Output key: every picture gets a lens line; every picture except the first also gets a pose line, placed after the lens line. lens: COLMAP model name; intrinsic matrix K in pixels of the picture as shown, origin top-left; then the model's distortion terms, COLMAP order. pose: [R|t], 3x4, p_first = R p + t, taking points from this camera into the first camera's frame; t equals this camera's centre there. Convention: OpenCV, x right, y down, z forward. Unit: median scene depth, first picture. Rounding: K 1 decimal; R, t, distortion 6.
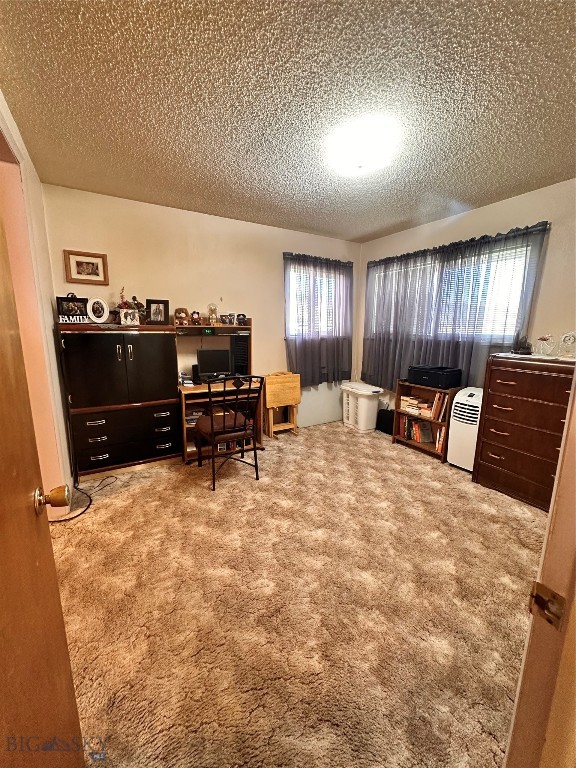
lens RADIAL K [[311.6, 0, 289.6], [0, 311.6, 382.0], [0, 0, 1]] dist [-0.017466, -0.000658]
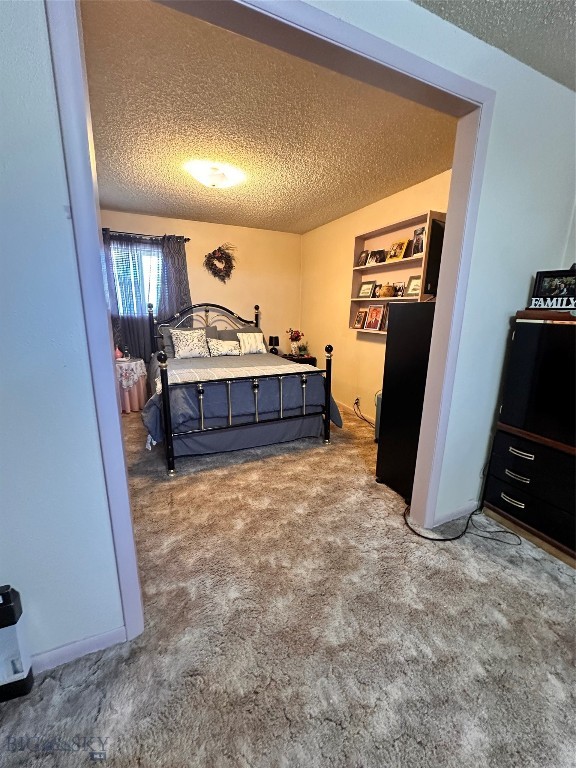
lens RADIAL K [[313.1, 0, 284.7], [0, 313.1, 382.2], [0, 0, 1]] dist [-0.001285, 0.000076]
pose [[-0.121437, 0.219517, -0.968021, 0.083140], [-0.194145, 0.951149, 0.240047, -0.089597], [0.973427, 0.217087, -0.072887, 0.524983]]
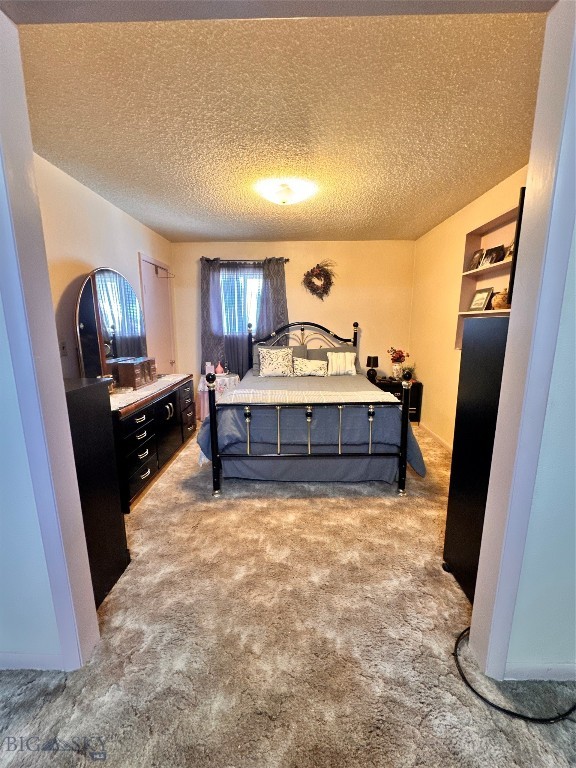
lens RADIAL K [[313.1, 0, 284.7], [0, 313.1, 382.2], [0, 0, 1]] dist [-0.001285, 0.000076]
pose [[-0.536298, 0.151280, -0.830361, -0.135920], [-0.149573, 0.951201, 0.269898, -0.142283], [0.830670, 0.268945, -0.487500, 0.744474]]
